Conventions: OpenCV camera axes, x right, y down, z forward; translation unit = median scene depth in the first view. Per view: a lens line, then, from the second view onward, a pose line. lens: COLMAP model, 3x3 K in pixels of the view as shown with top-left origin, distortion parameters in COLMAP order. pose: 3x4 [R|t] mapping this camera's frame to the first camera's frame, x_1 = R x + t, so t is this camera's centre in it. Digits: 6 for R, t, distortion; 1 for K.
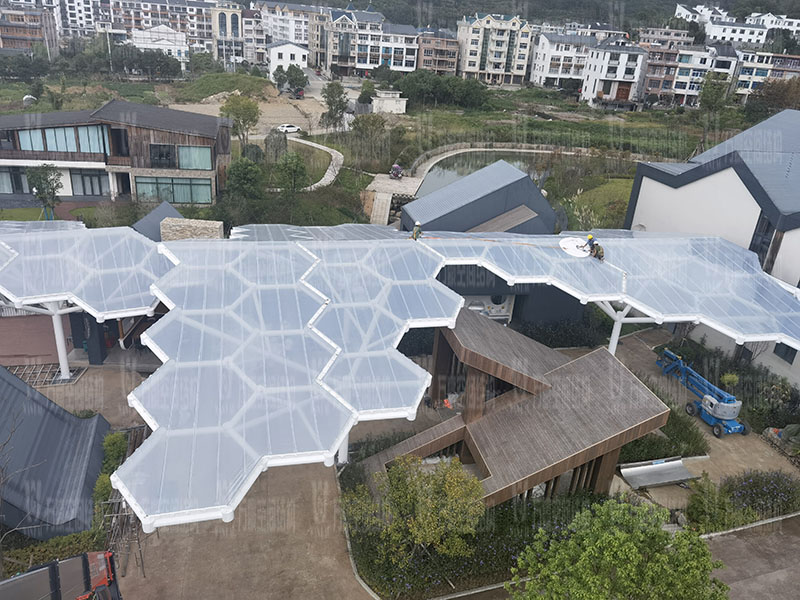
lens RADIAL K [[636.0, 0, 400.0], [0, 636.0, 300.0], [0, 0, 1]] dist [0.062509, -0.057874]
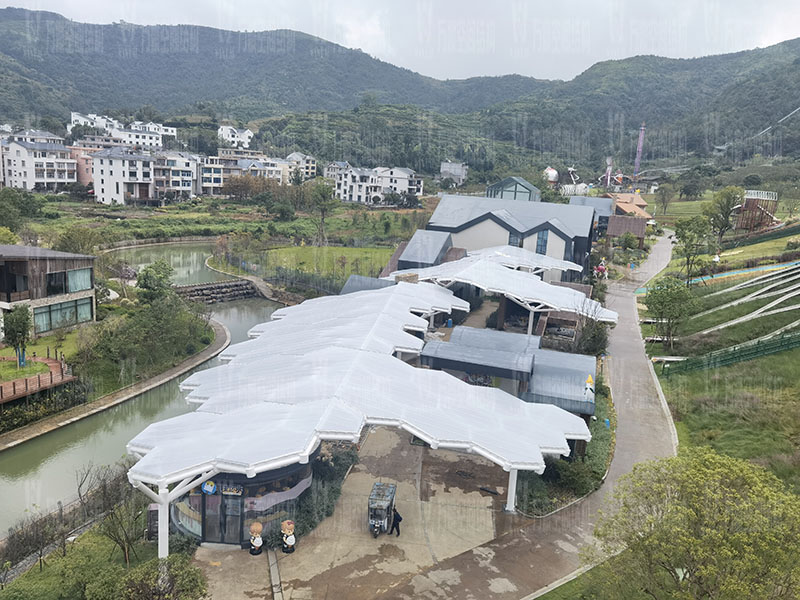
lens RADIAL K [[636.0, 0, 400.0], [0, 636.0, 300.0], [0, 0, 1]] dist [0.062509, -0.057874]
pose [[0.551628, -0.212507, 0.806565, -0.693658], [0.315034, 0.948456, 0.034432, -0.046170], [-0.772308, 0.235102, 0.590141, -0.027948]]
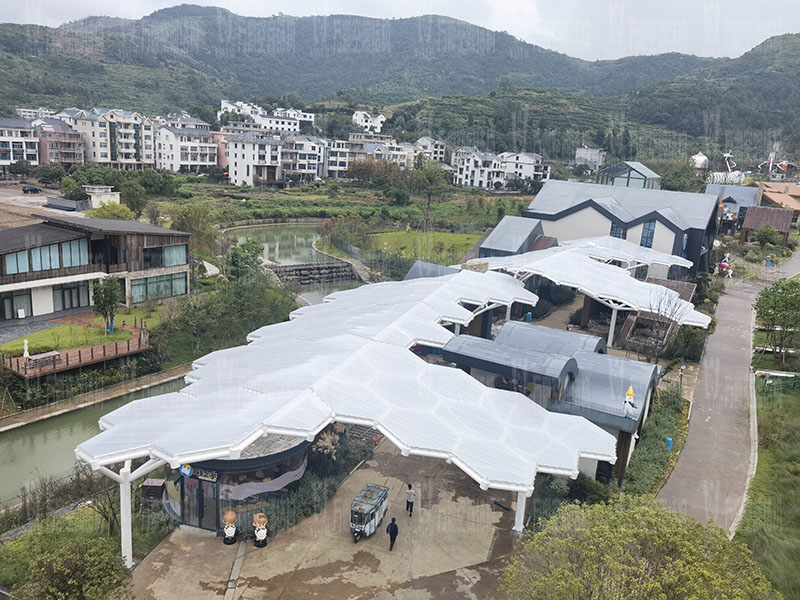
lens RADIAL K [[637.7, 0, 400.0], [0, 637.7, 300.0], [0, 0, 1]] dist [0.033777, -0.002954]
pose [[0.716782, -0.194586, 0.669597, -0.623601], [0.267569, 0.963517, -0.006424, -0.025710], [-0.643918, 0.183769, 0.742697, -0.060137]]
